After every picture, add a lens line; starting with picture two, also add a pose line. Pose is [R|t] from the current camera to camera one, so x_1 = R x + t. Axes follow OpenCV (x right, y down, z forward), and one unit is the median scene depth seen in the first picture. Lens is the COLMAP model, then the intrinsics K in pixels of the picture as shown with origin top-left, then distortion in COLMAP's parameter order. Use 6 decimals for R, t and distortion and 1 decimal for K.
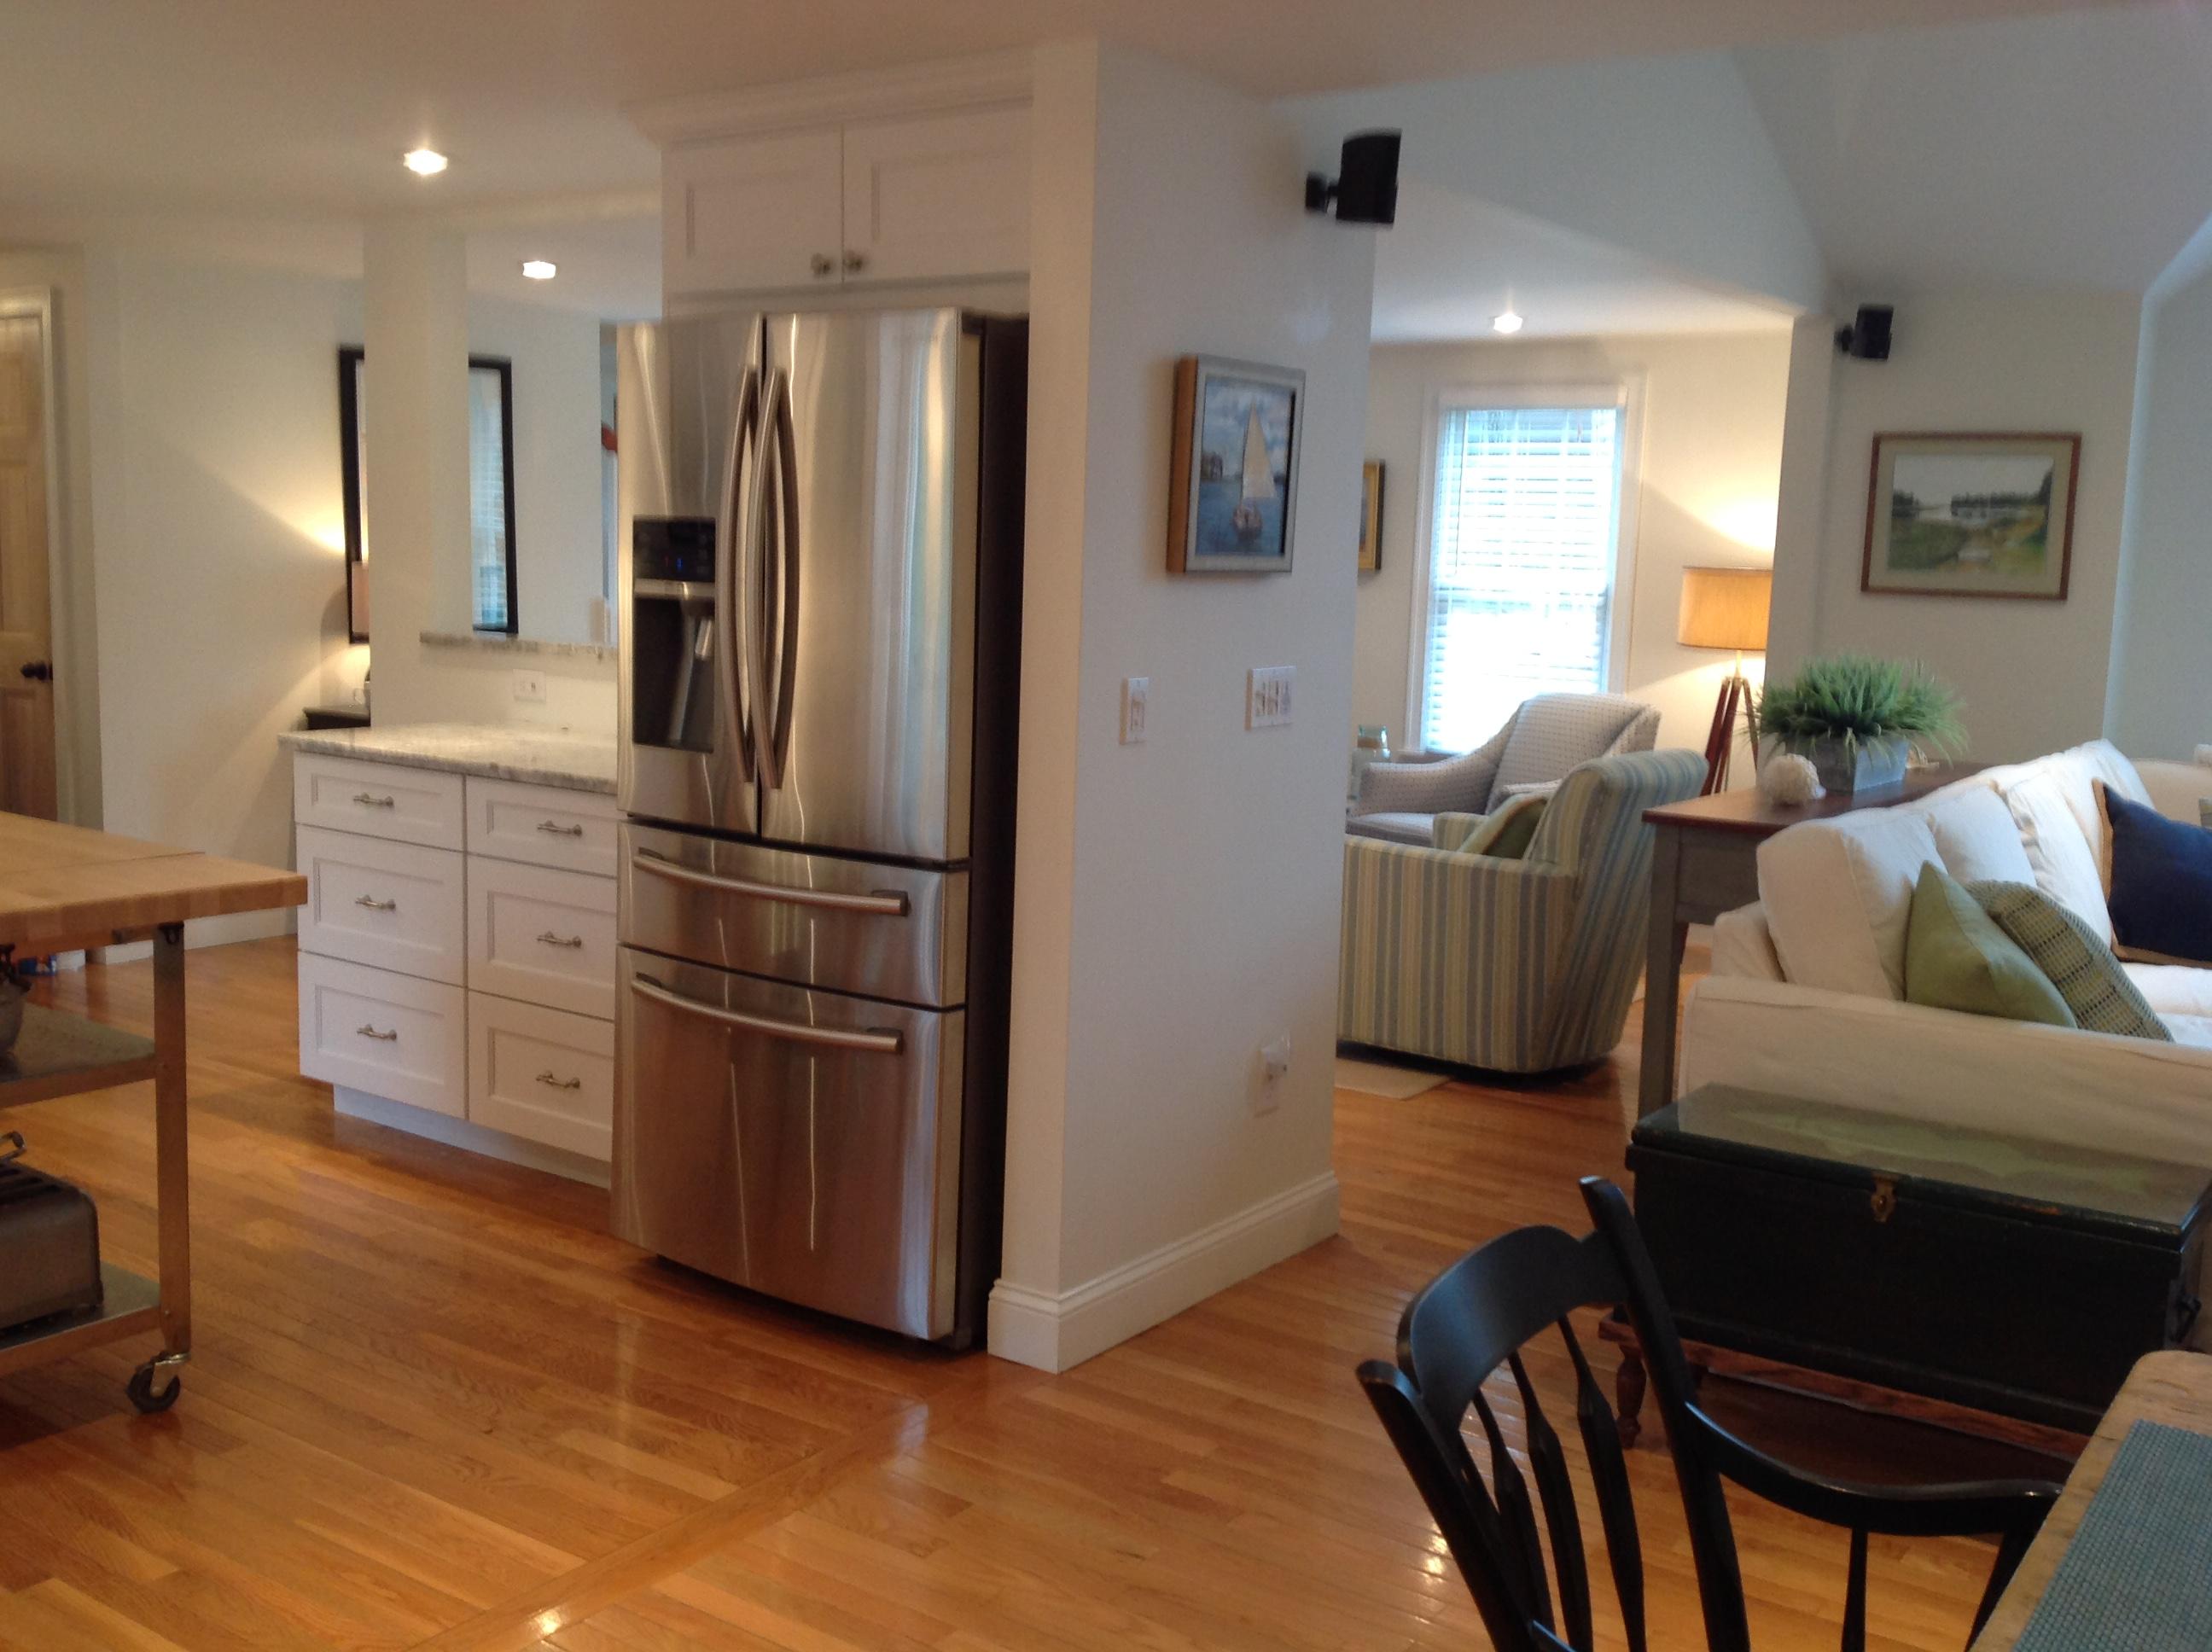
lens RADIAL K [[2092.0, 0, 1113.0], [0, 2092.0, 815.3], [0, 0, 1]] dist [0.185762, -0.430433]
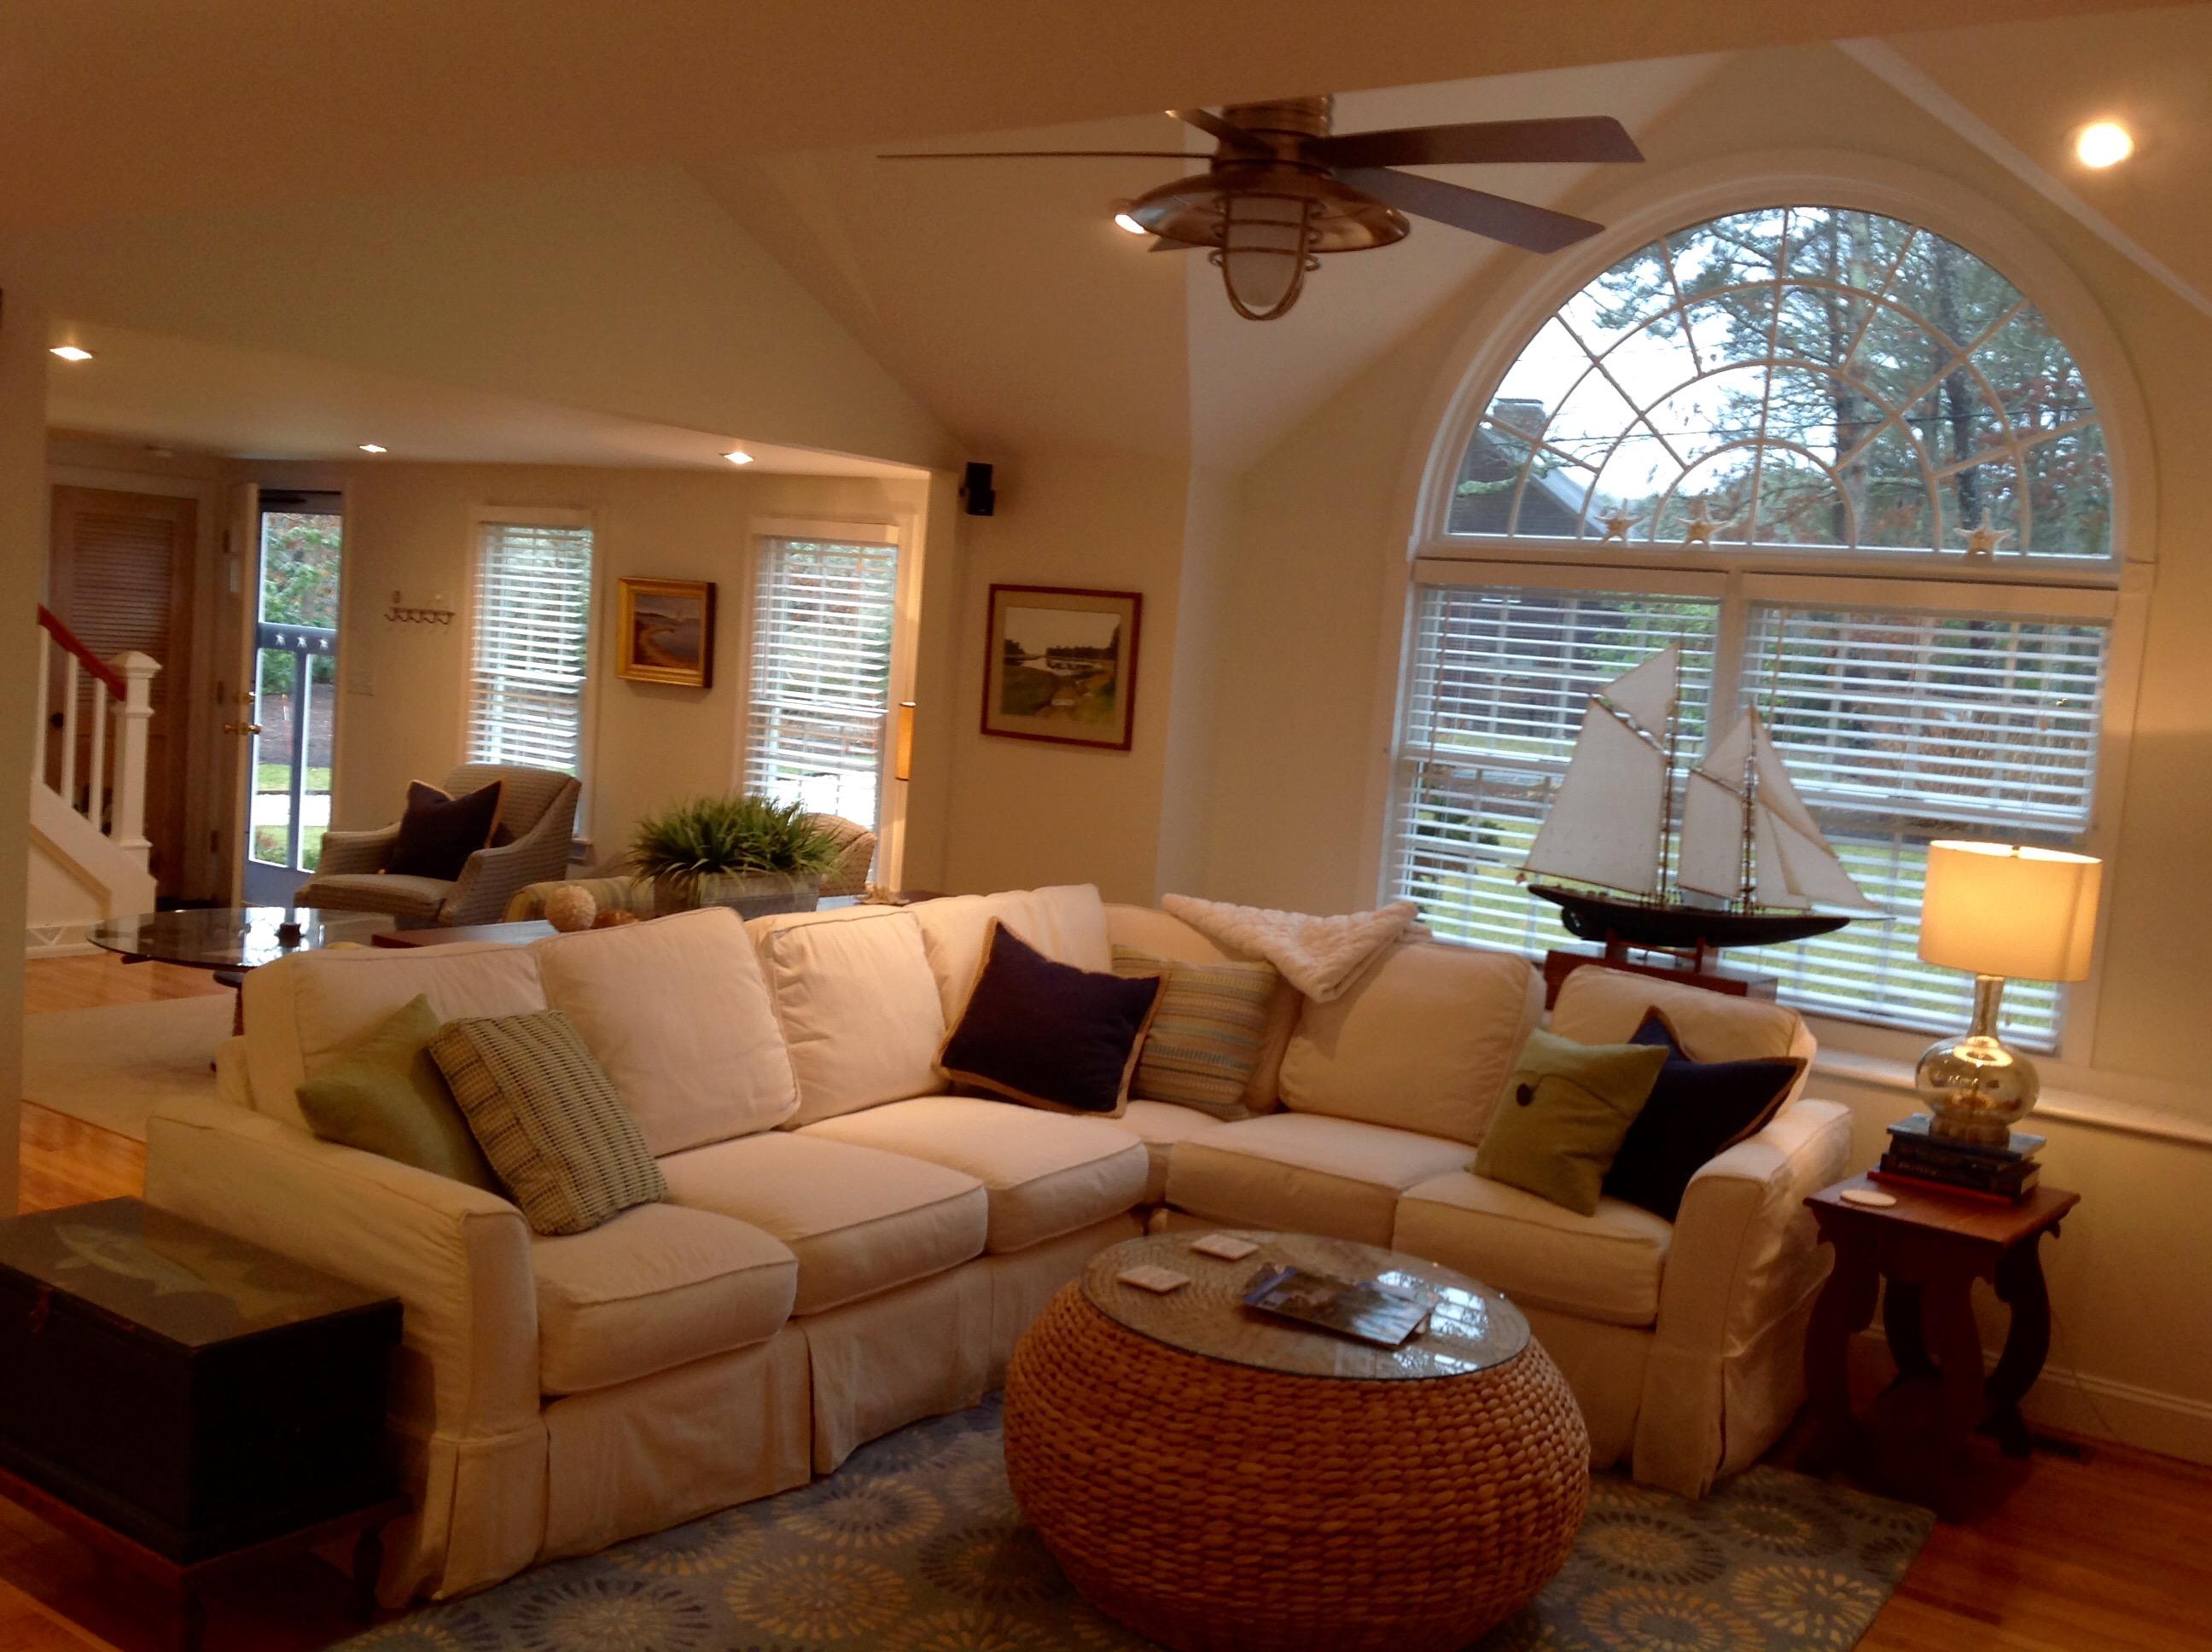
lens RADIAL K [[2092.0, 0, 1113.0], [0, 2092.0, 815.3], [0, 0, 1]] dist [0.185762, -0.430433]
pose [[0.998955, 0.044937, -0.008370, 0.447597], [-0.045289, 0.997817, -0.048060, -0.018792], [0.006192, 0.048389, 0.998809, -0.028052]]
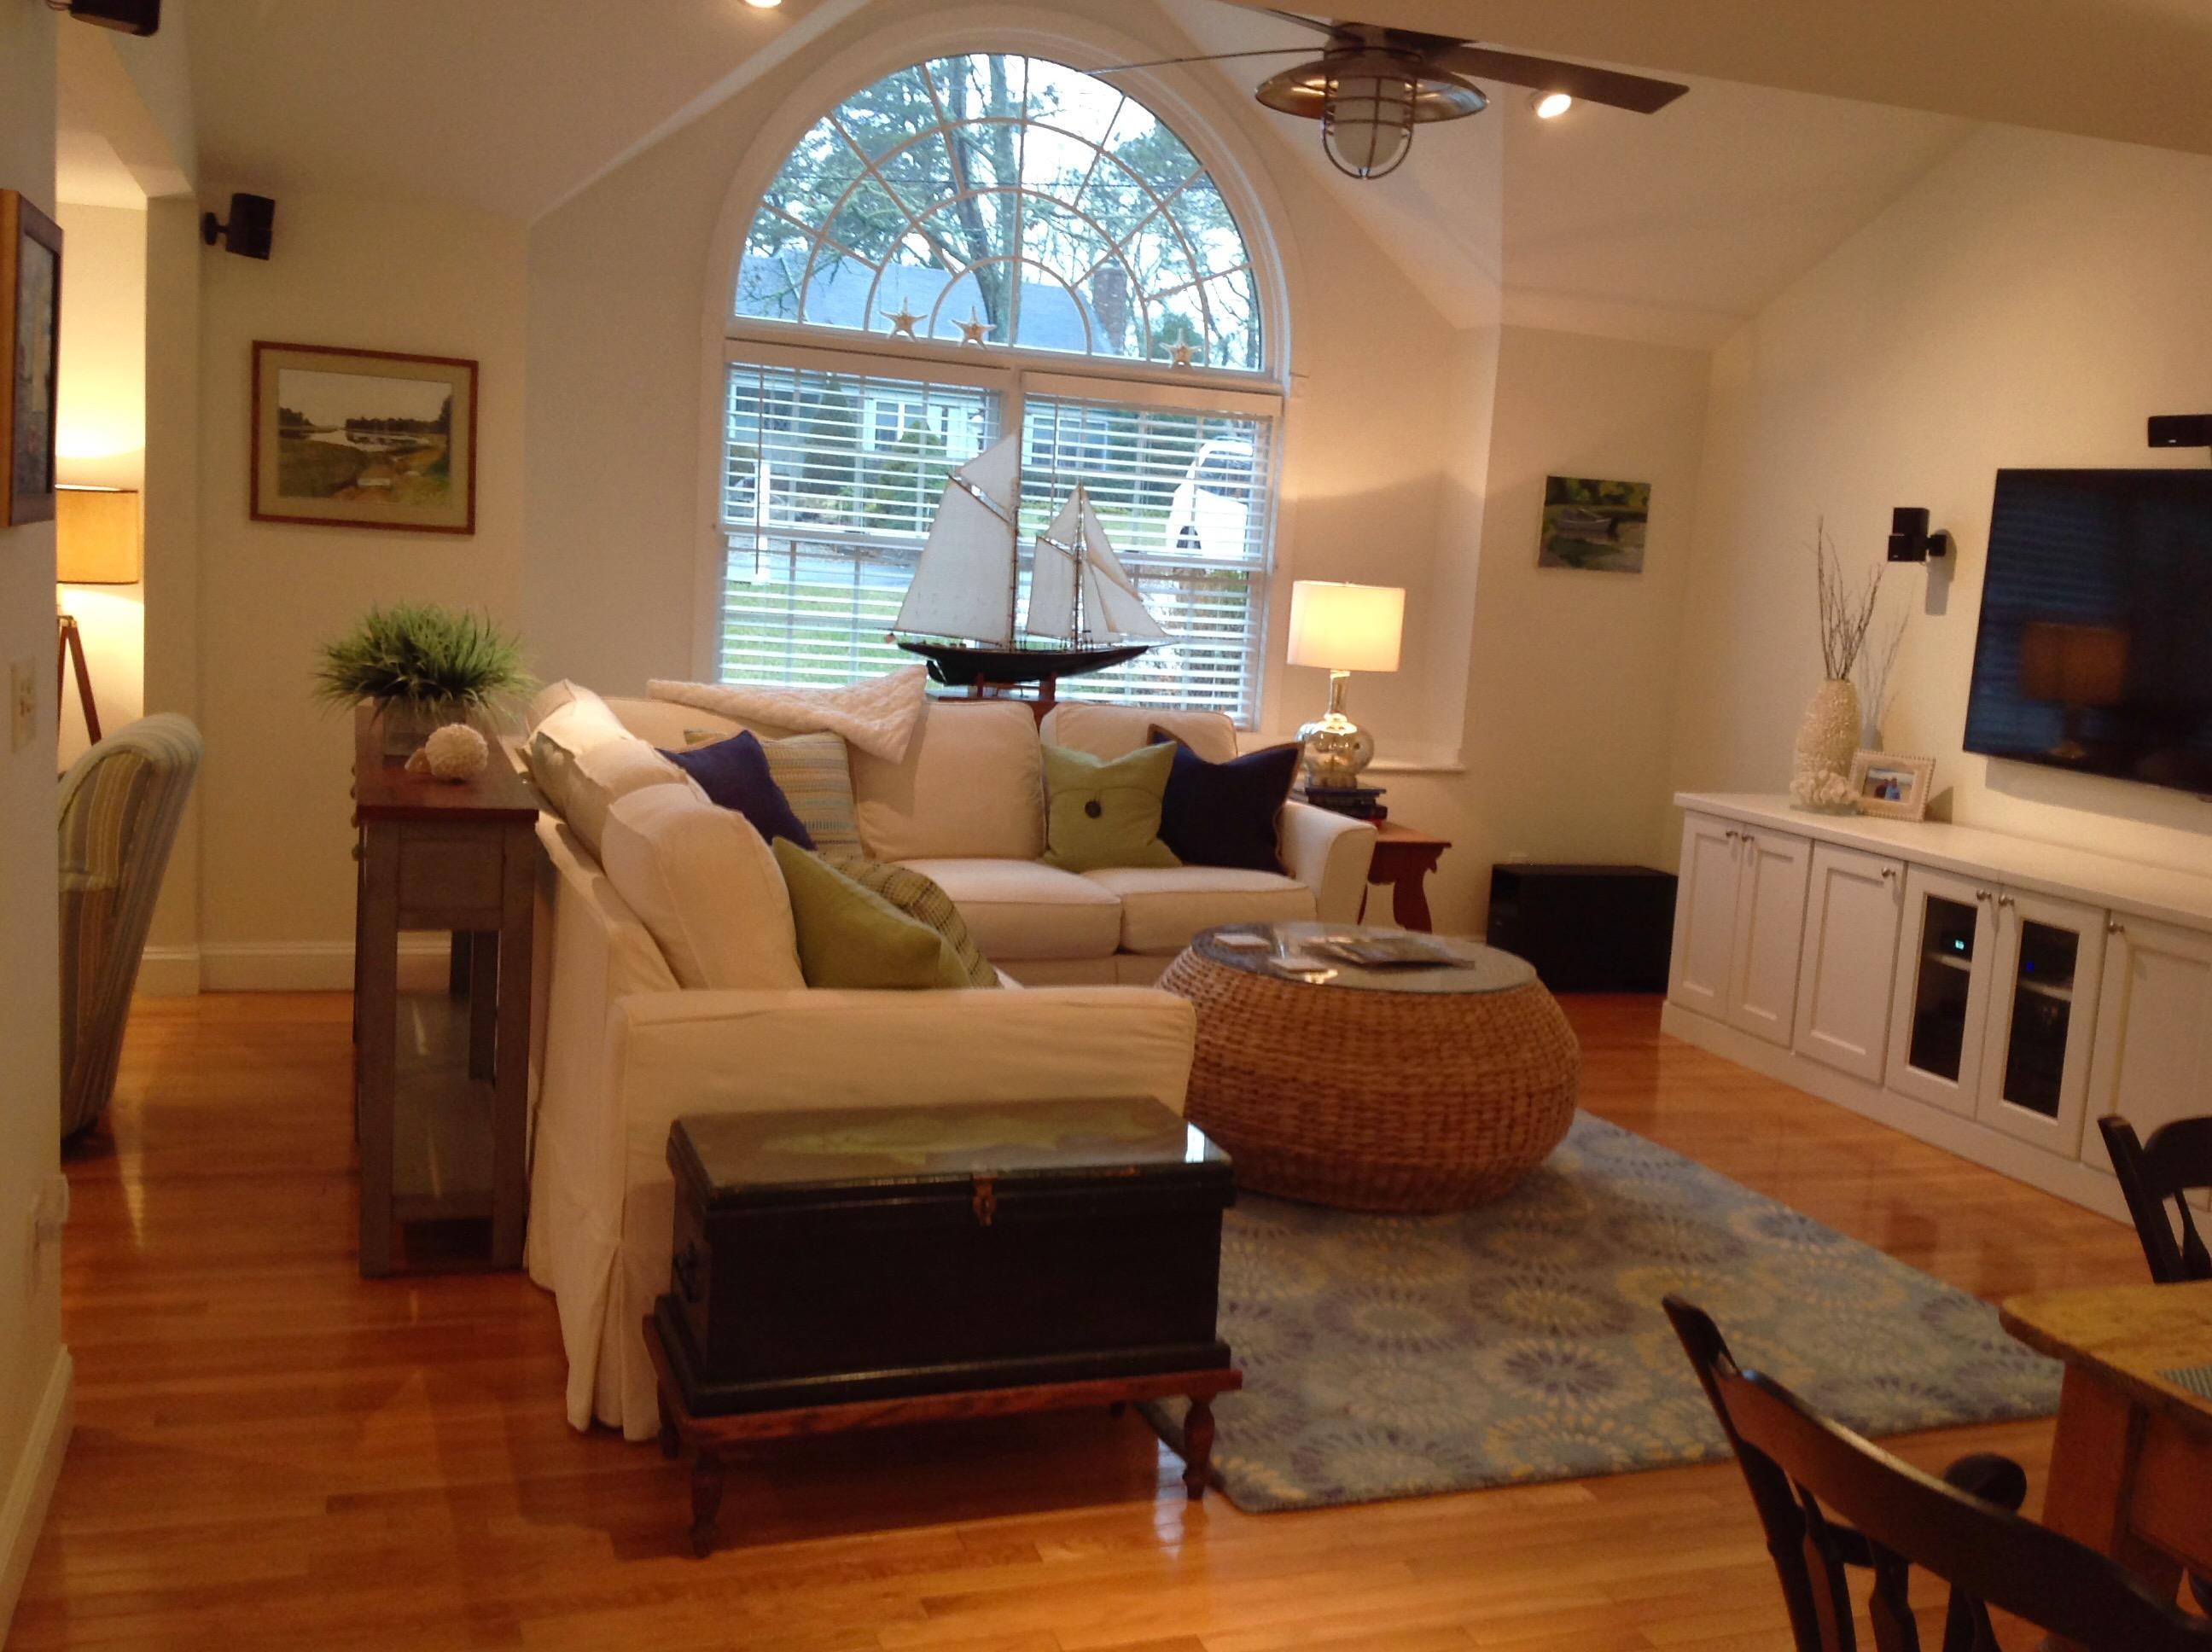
lens RADIAL K [[2092.0, 0, 1113.0], [0, 2092.0, 815.3], [0, 0, 1]] dist [0.185762, -0.430433]
pose [[0.577598, -0.101927, 0.809933, -0.182762], [0.060052, 0.994791, 0.082365, -0.035167], [-0.814110, 0.001064, 0.580710, 0.199264]]
